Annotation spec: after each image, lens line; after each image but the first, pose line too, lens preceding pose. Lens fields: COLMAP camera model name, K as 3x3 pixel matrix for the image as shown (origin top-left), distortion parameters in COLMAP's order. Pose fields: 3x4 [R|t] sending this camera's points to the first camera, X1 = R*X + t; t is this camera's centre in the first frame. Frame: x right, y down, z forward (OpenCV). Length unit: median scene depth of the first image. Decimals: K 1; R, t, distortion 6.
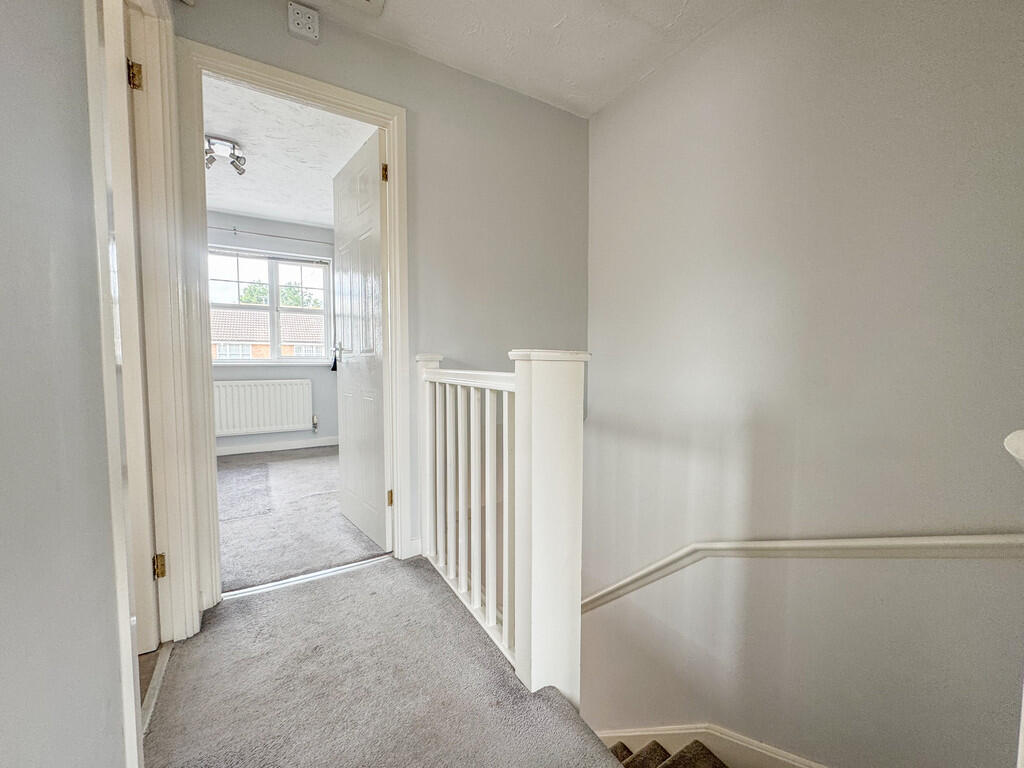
lens RADIAL K [[413.9, 0, 512.0], [0, 413.9, 384.0], [0, 0, 1]] dist [-0.001936, -0.000166]
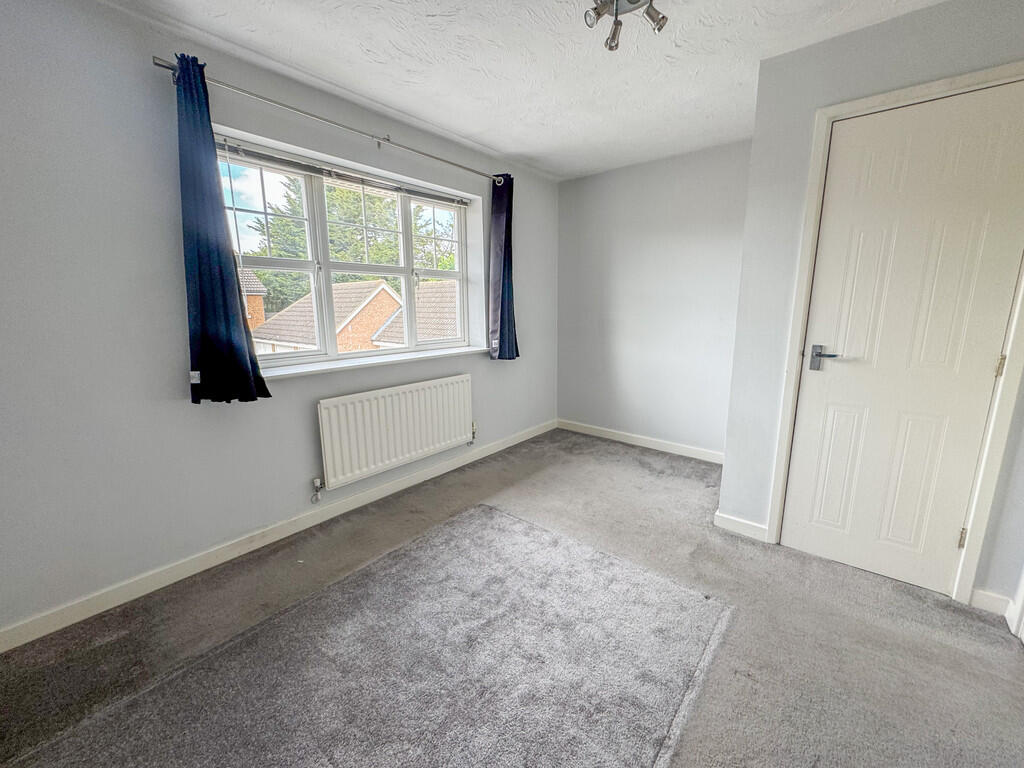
lens RADIAL K [[413.9, 0, 512.0], [0, 413.9, 384.0], [0, 0, 1]] dist [-0.001936, -0.000166]
pose [[0.942517, -0.067851, 0.327198, -0.653741], [0.021850, 0.989587, 0.142270, -0.093900], [-0.333444, -0.126942, 0.934185, 0.301101]]
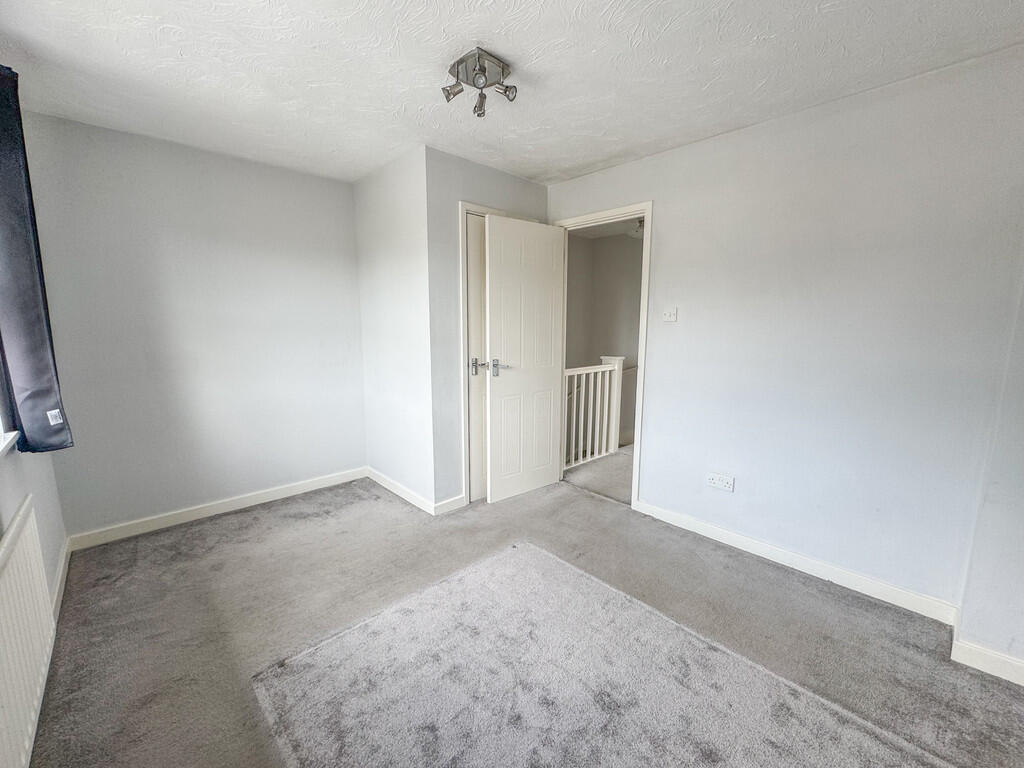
lens RADIAL K [[423.3, 0, 512.0], [0, 423.3, 384.0], [0, 0, 1]] dist [-0.000883, -0.000248]
pose [[-0.219147, -0.142211, 0.965272, -0.869565], [0.046599, 0.986666, 0.155942, -0.127096], [-0.974578, 0.079155, -0.209598, 0.699142]]
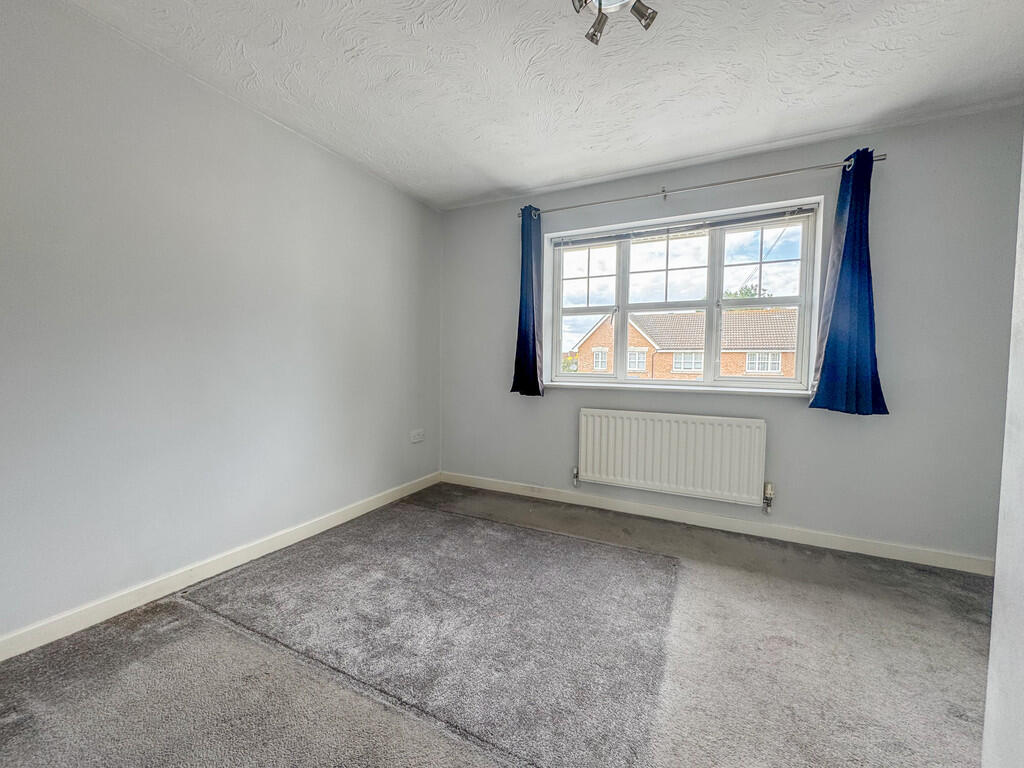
lens RADIAL K [[410.3, 0, 512.0], [0, 410.3, 384.0], [0, 0, 1]] dist [-0.000773, 0.000138]
pose [[0.537467, 0.045983, -0.842030, -0.200904], [-0.061289, 0.998002, 0.015380, -0.047370], [0.841055, 0.043341, 0.539211, 0.399841]]
